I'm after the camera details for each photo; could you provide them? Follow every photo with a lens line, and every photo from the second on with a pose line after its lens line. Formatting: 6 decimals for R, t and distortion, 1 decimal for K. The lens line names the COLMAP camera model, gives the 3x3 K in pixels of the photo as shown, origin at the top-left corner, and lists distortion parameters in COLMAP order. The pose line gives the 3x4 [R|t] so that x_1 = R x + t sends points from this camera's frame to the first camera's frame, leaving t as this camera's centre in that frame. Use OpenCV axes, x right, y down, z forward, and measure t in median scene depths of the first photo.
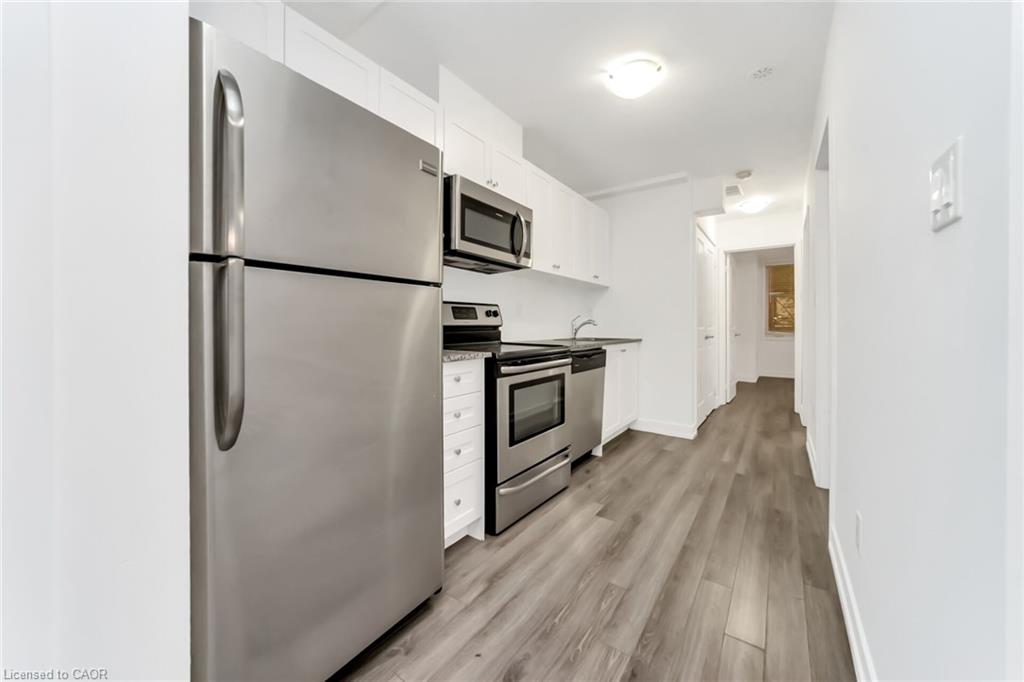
lens RADIAL K [[370.6, 0, 510.9], [0, 370.6, 327.8], [0, 0, 1]] dist [-0.001043, 0.000185]
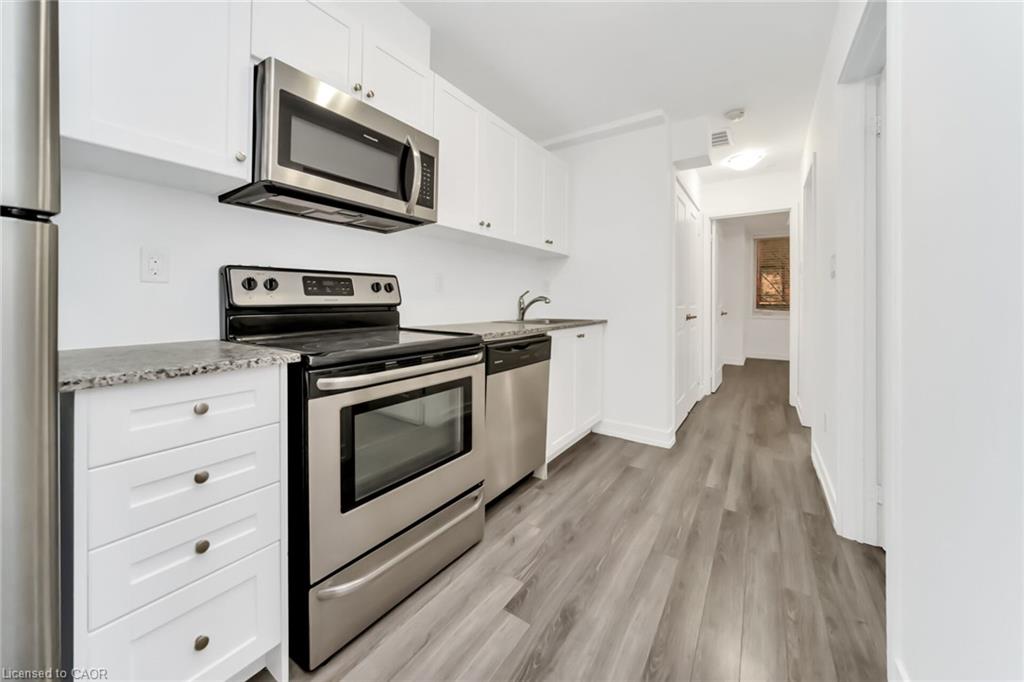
lens RADIAL K [[351.1, 0, 512.2], [0, 351.1, 305.0], [0, 0, 1]] dist [-0.010442, -0.000005]
pose [[0.999950, 0.000839, 0.009956, 0.184470], [-0.000865, 0.999996, 0.002557, -0.006577], [-0.009954, -0.002565, 0.999947, 0.322489]]
